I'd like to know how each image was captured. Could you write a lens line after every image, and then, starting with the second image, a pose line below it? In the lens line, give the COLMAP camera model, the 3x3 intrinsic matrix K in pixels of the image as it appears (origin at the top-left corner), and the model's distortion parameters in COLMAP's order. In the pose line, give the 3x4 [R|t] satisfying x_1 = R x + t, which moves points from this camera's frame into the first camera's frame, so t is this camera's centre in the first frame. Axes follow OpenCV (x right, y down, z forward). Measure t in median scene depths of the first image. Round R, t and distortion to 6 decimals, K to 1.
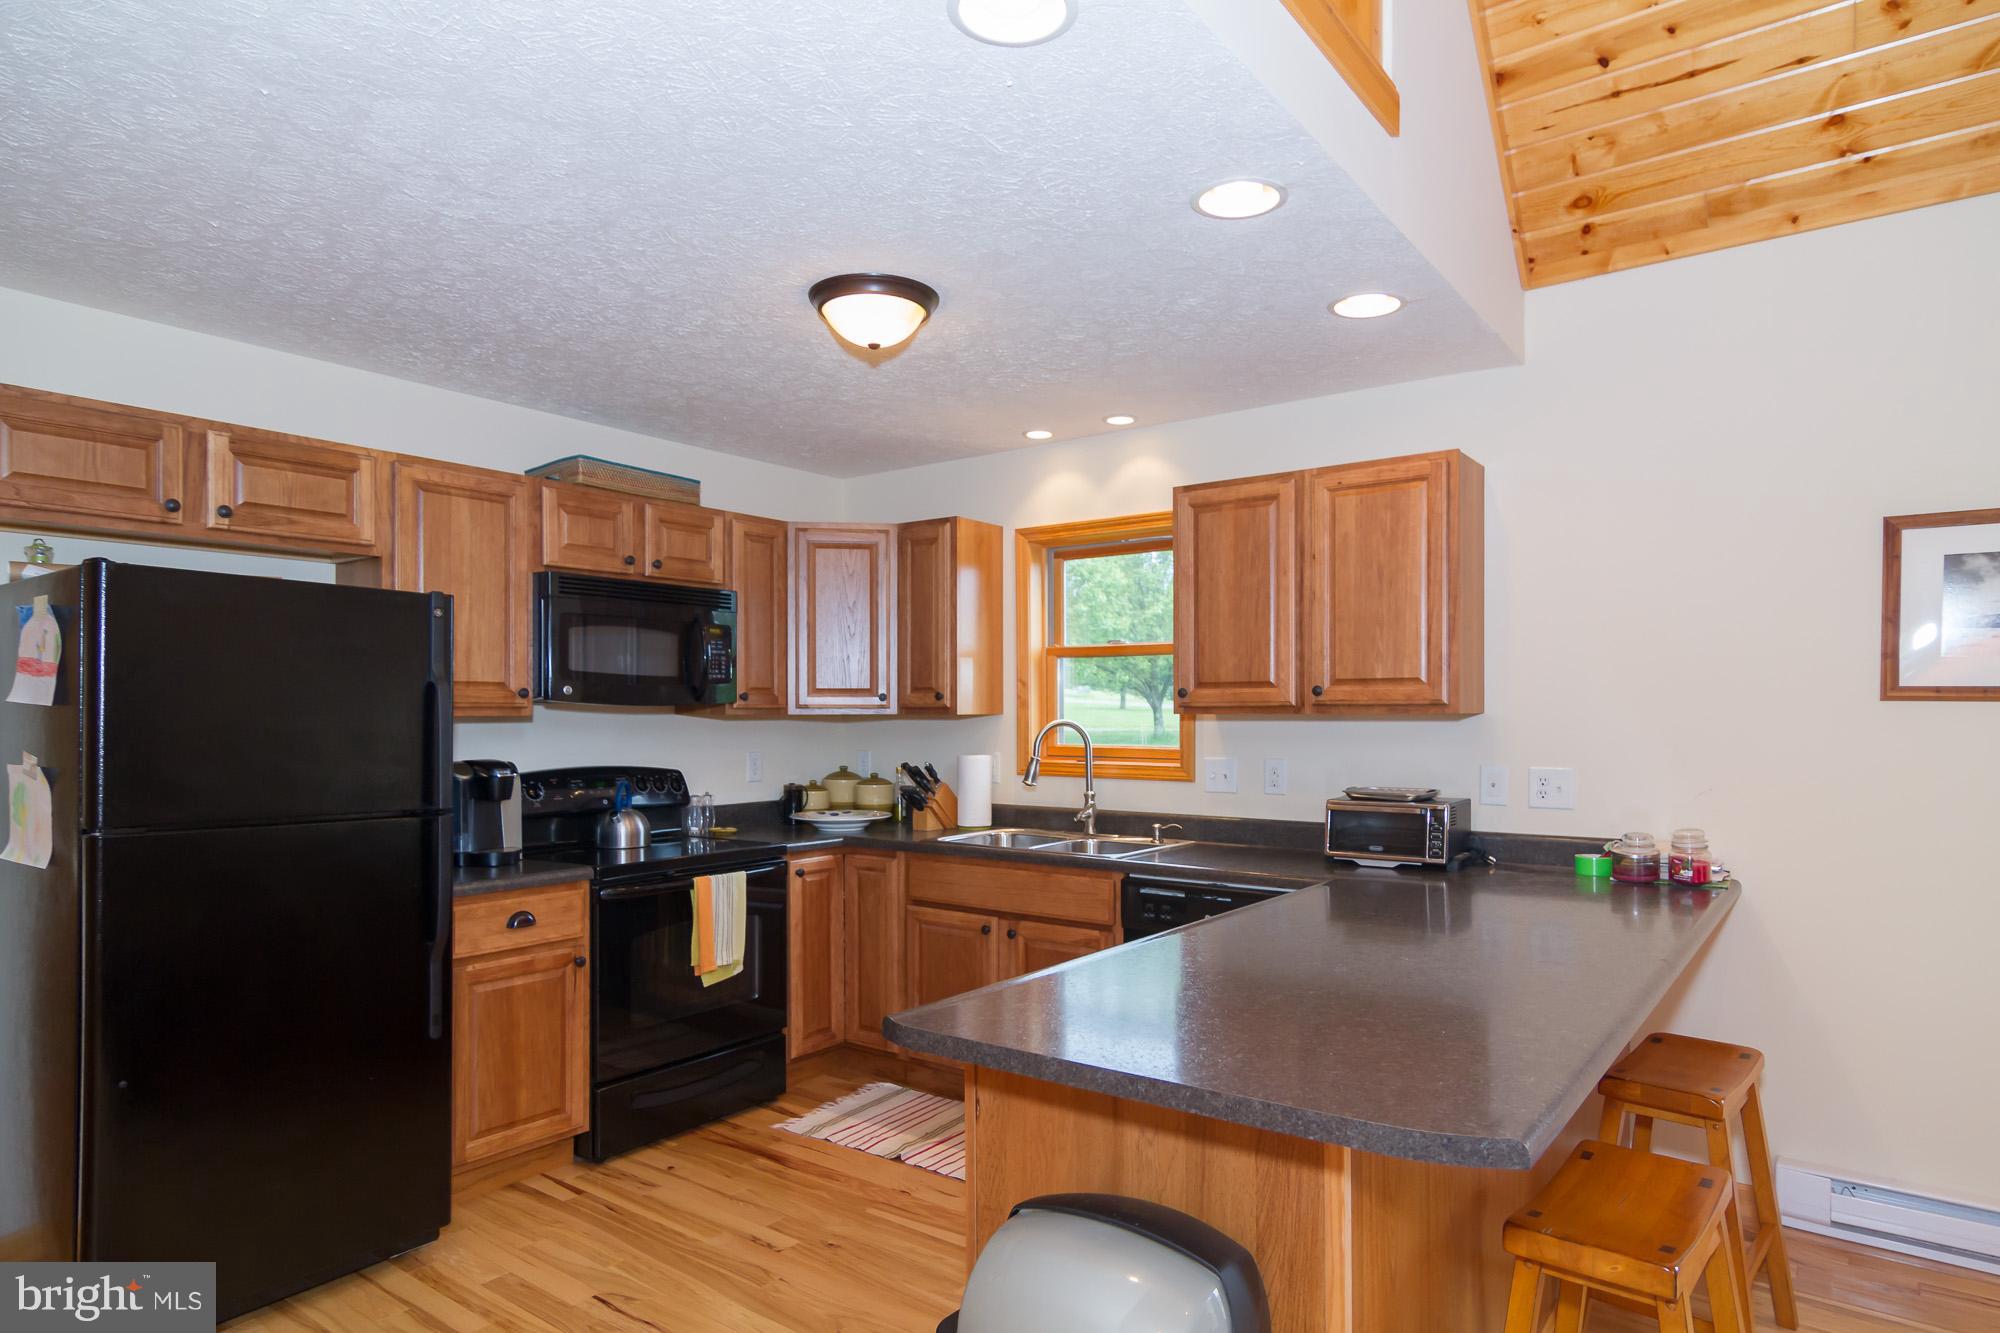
lens RADIAL K [[1139.2, 0, 997.5], [0, 1139.2, 714.9], [0, 0, 1]] dist [0.000619, 0.000623]
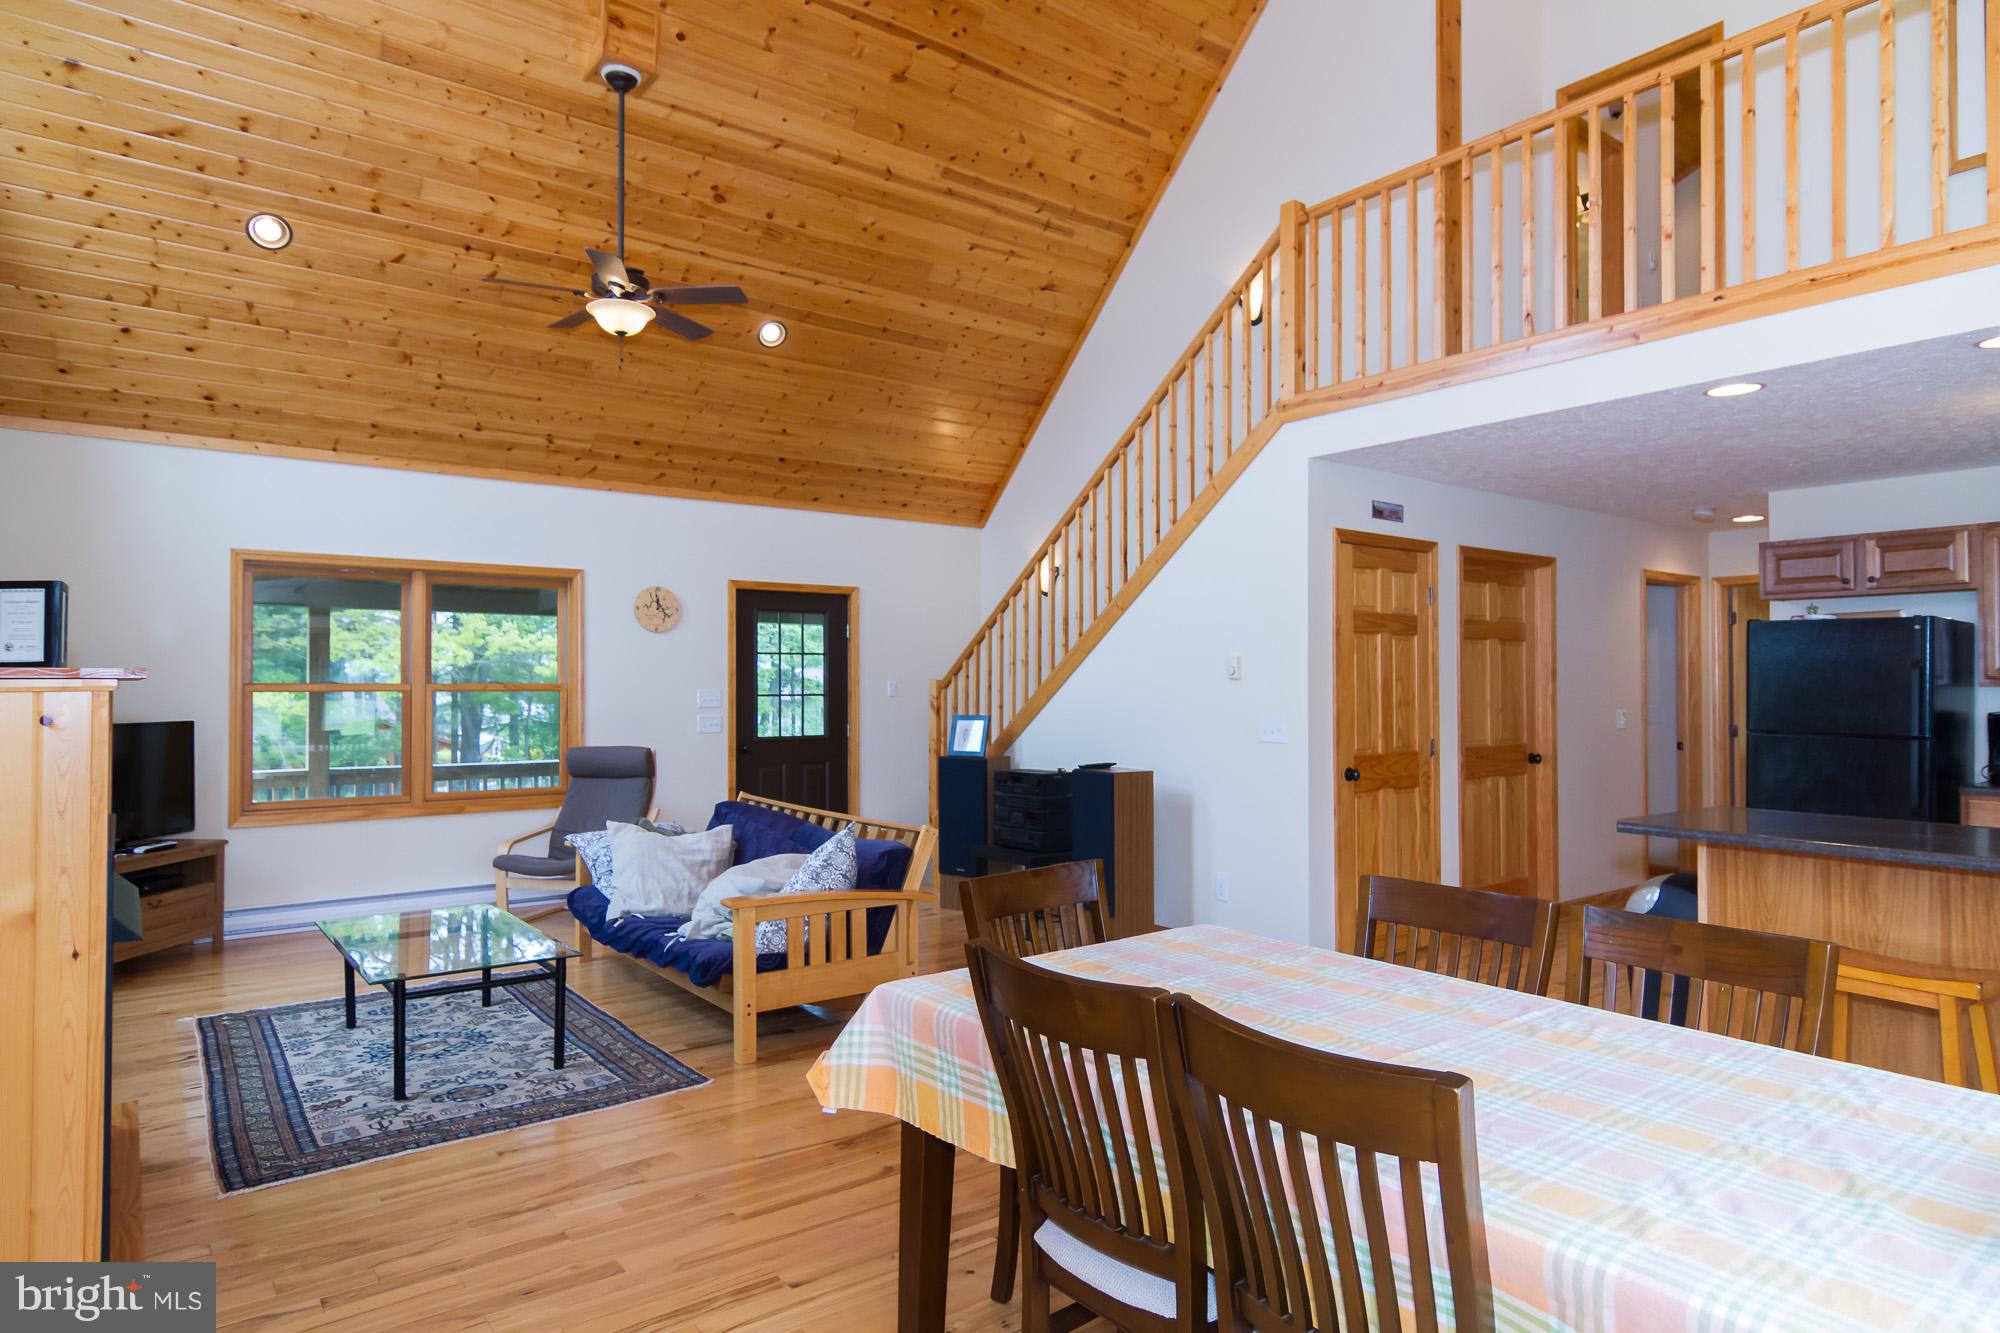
lens RADIAL K [[1212.1, 0, 1000.0], [0, 1212.1, 666.5], [0, 0, 1]] dist [0.002559, 0.002320]
pose [[-0.268790, -0.011628, -0.963128, 1.276060], [0.000089, 0.999927, -0.012097, -0.003147], [0.963199, -0.003337, -0.268770, 0.089729]]
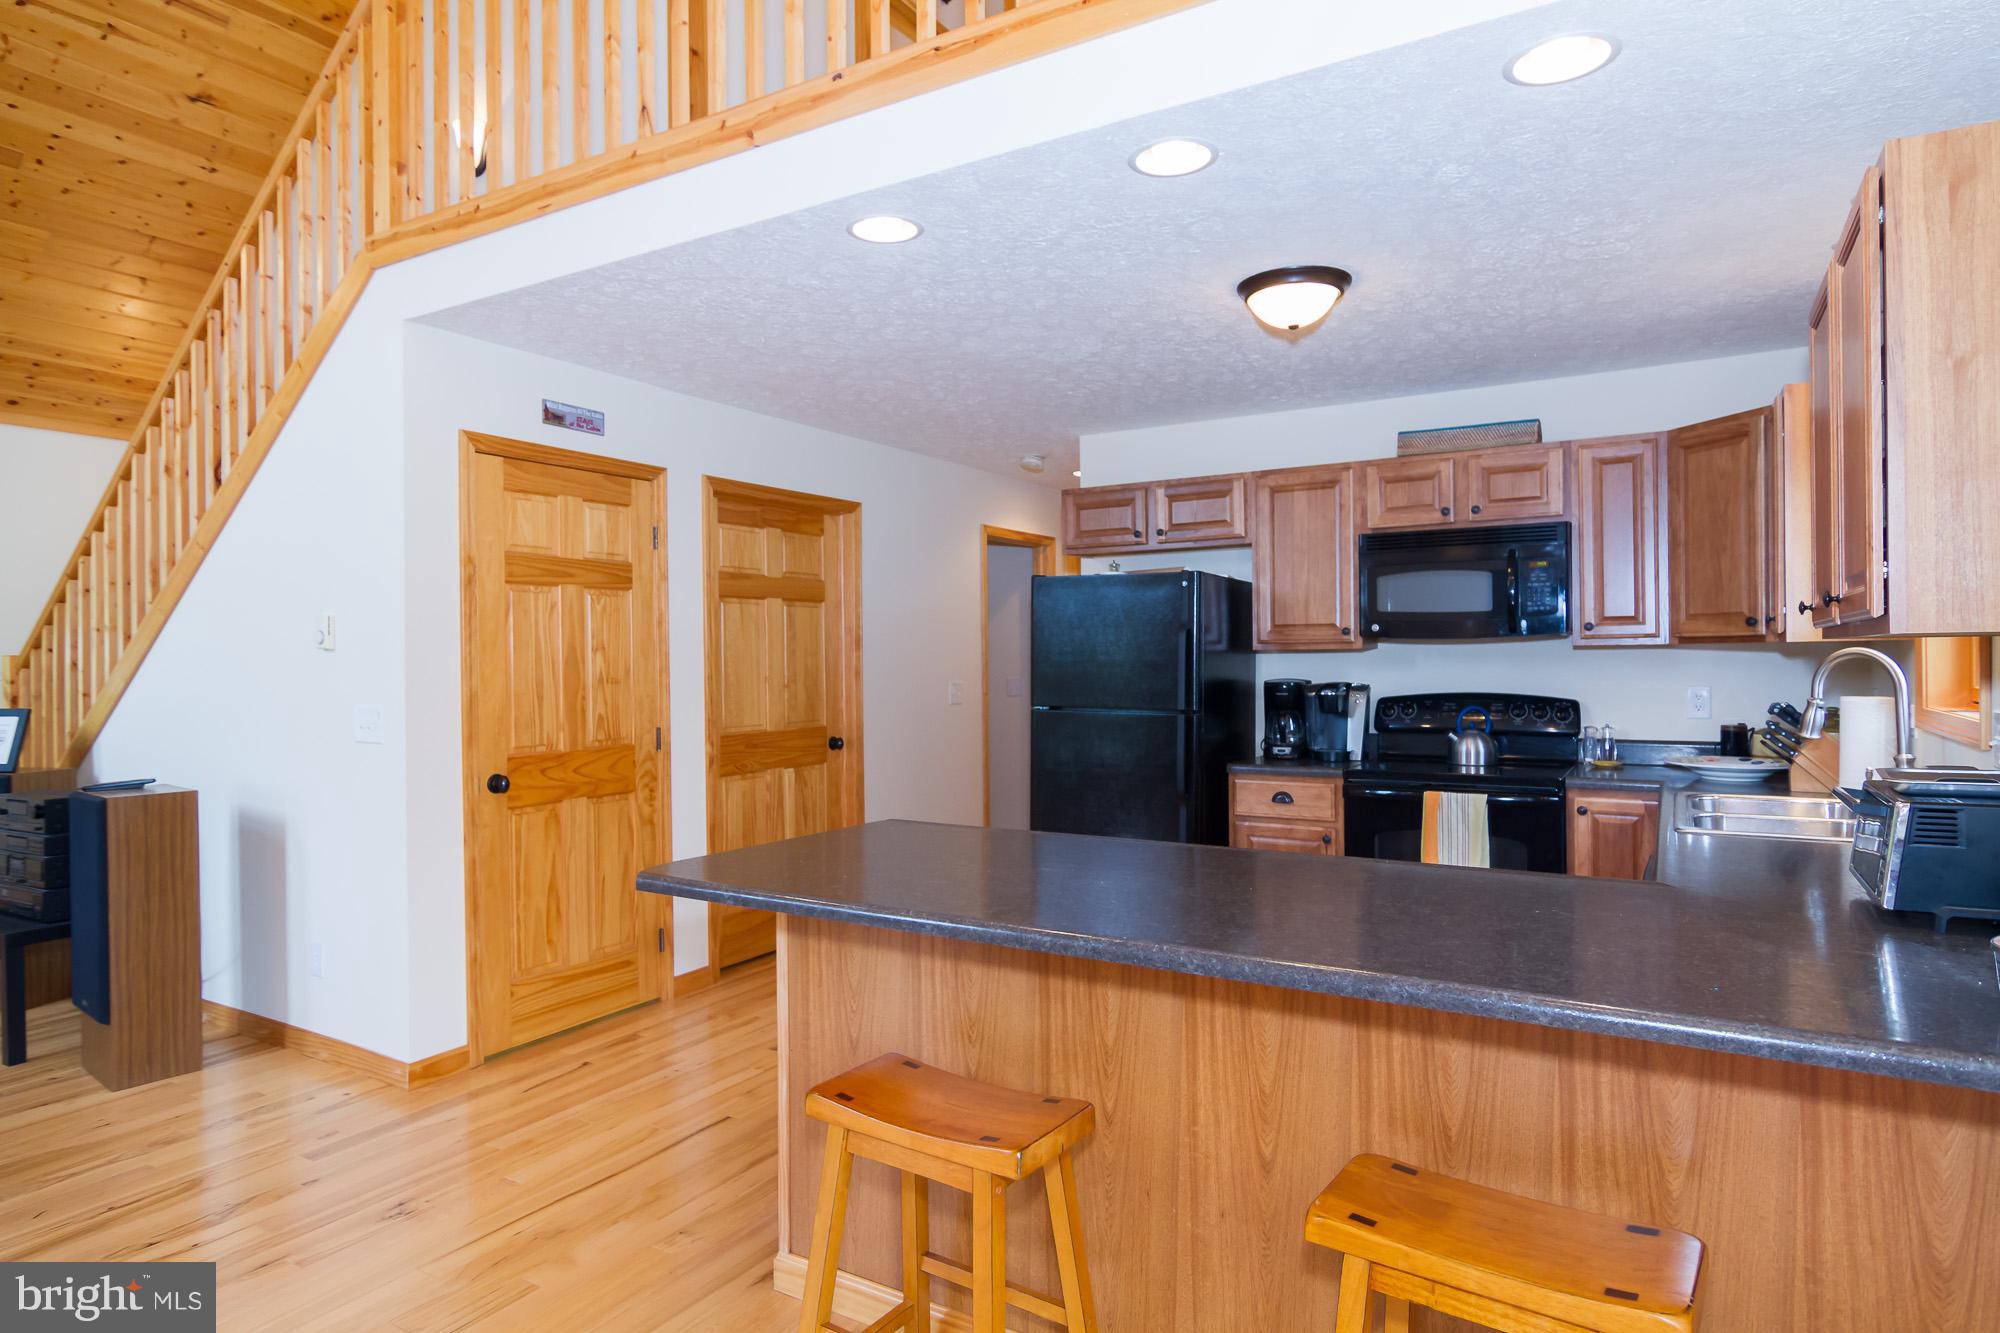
lens RADIAL K [[1148.6, 0, 1045.3], [0, 1148.6, 664.5], [0, 0, 1]] dist [0.001360, 0.001431]
pose [[0.118124, 0.008028, -0.992966, 0.764165], [0.008944, 0.999918, 0.009149, 0.003395], [0.992959, -0.009962, 0.118042, 0.458936]]
